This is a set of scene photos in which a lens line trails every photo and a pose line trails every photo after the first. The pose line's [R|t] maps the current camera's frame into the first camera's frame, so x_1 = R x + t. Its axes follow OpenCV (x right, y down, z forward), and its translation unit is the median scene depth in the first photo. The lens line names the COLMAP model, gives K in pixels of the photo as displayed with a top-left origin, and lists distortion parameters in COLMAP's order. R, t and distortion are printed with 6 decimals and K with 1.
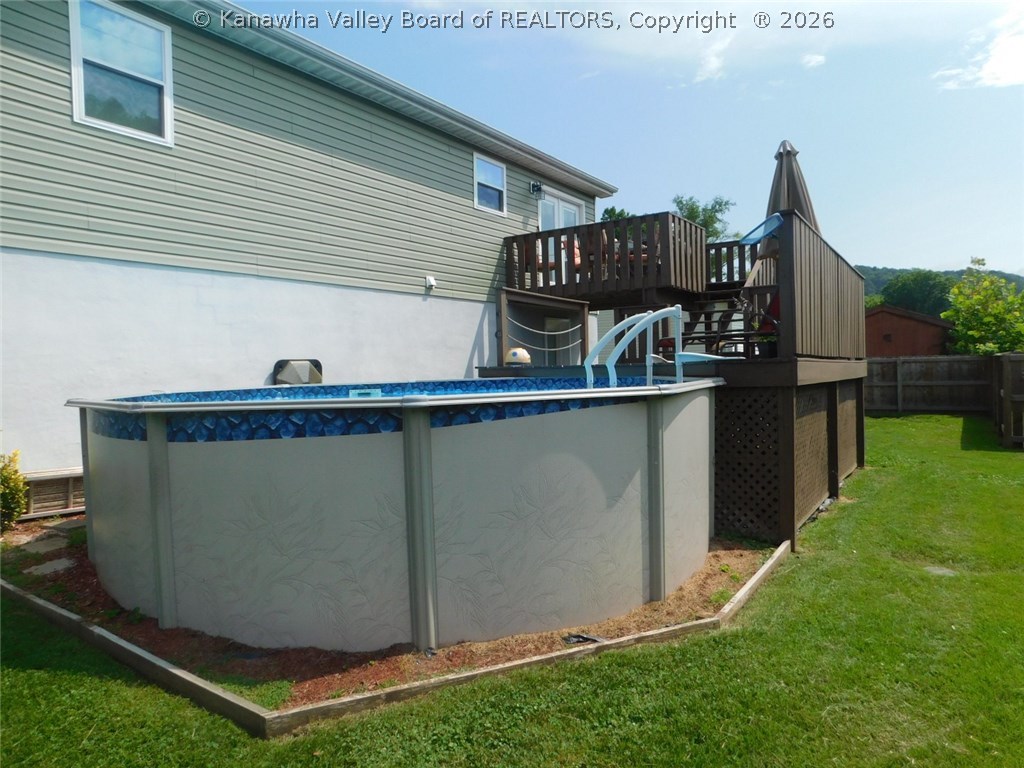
lens RADIAL K [[650.6, 0, 512.0], [0, 650.6, 384.0], [0, 0, 1]] dist [0.002250, 0.002414]
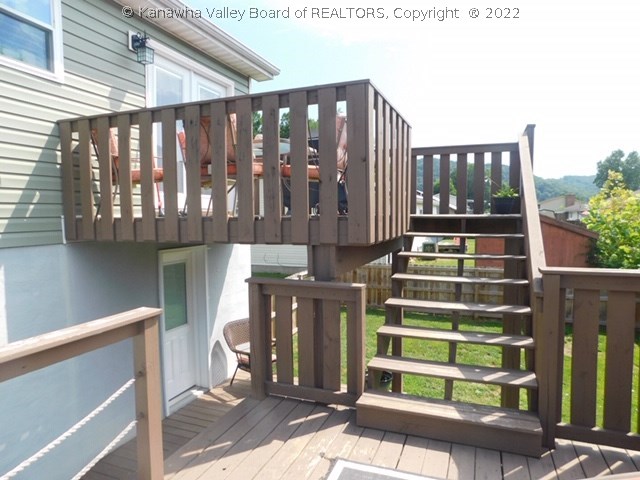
lens RADIAL K [[406.6, 0, 320.0], [0, 406.6, 240.0], [0, 0, 1]] dist [0.002250, 0.002414]
pose [[0.974897, -0.001661, 0.222651, 0.123232], [-0.006019, 0.999410, 0.033809, -0.139086], [-0.222576, -0.034300, 0.974312, 0.619974]]
